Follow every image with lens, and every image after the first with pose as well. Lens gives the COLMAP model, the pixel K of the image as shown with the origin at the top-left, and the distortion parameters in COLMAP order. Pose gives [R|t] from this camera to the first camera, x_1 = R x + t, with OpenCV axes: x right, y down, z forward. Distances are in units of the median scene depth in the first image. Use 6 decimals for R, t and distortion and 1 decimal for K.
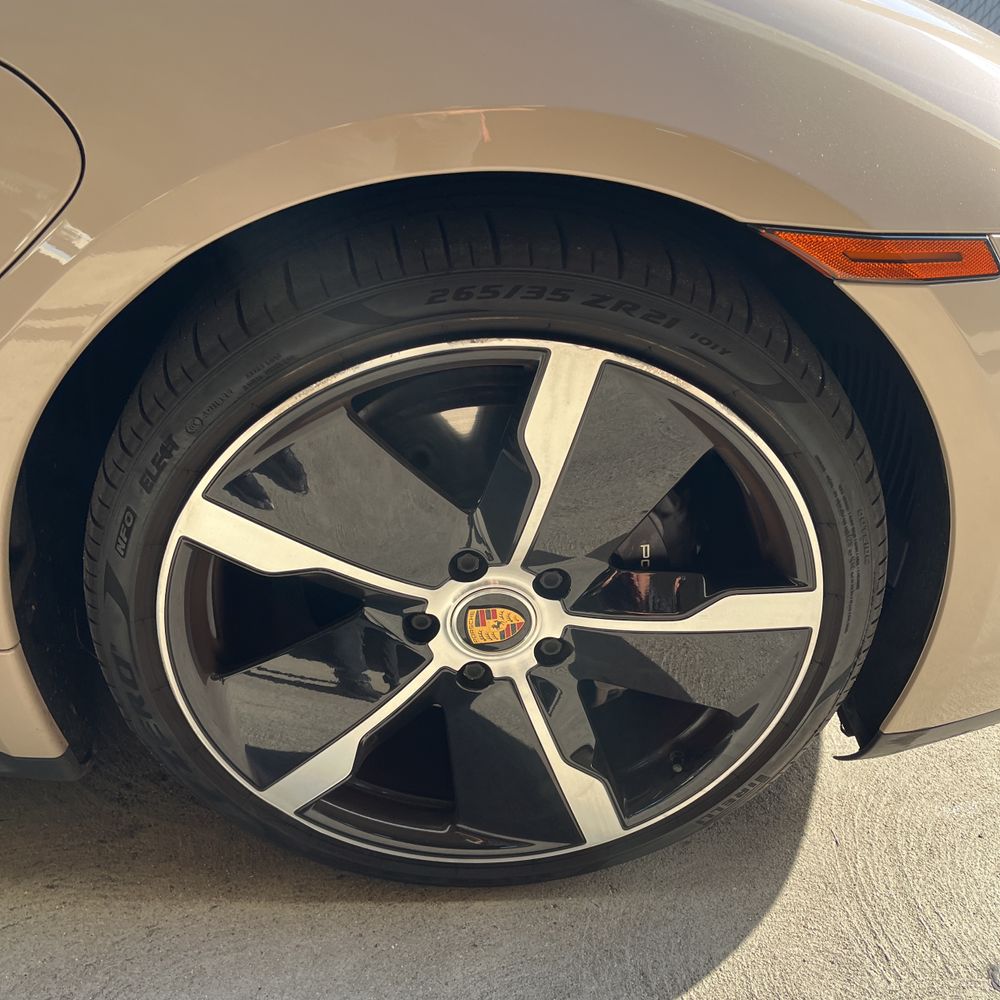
lens RADIAL K [[1001.3, 0, 501.0], [0, 1001.3, 486.0], [0, 0, 1]] dist [0.027184, -0.020063]
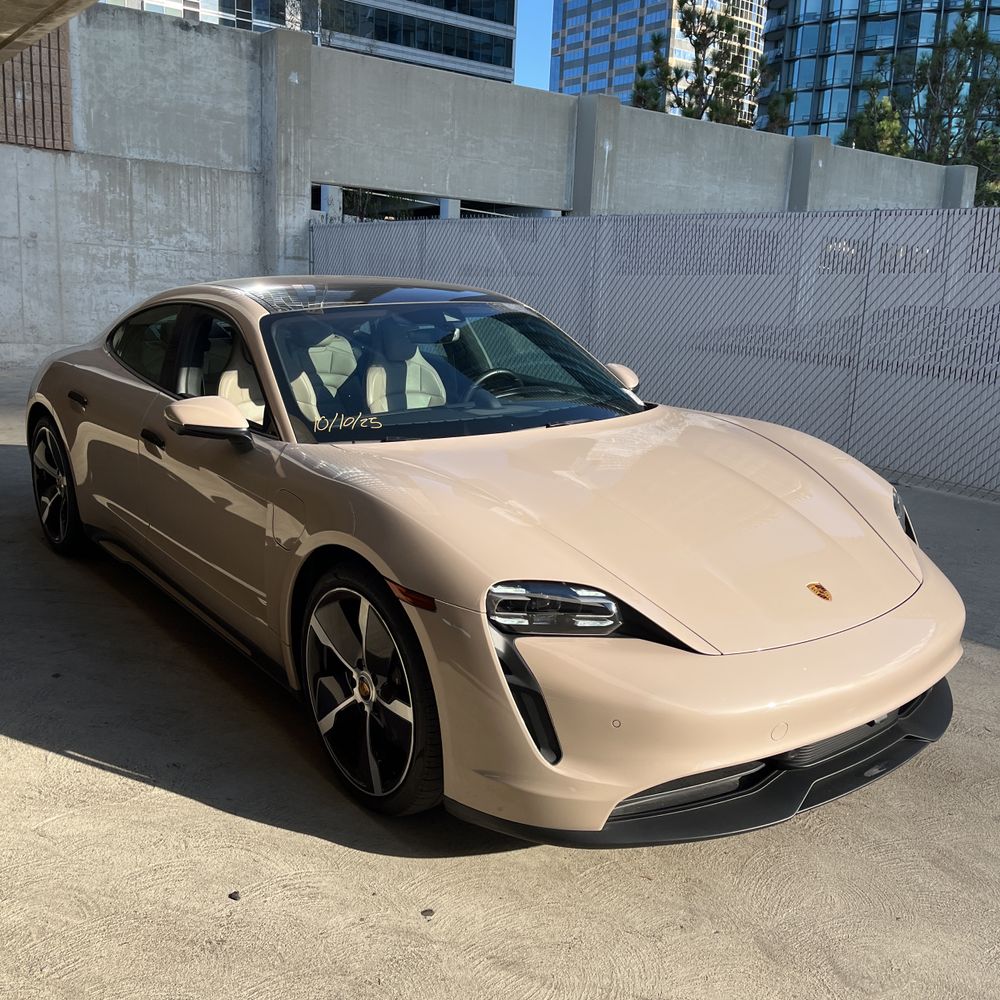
lens RADIAL K [[1001.3, 0, 501.0], [0, 1001.3, 486.0], [0, 0, 1]] dist [0.027184, -0.020063]
pose [[0.579118, 0.164102, -0.798557, 2.626414], [-0.422622, 0.898066, -0.121937, -0.225625], [0.697146, 0.408104, 0.589439, -0.782837]]
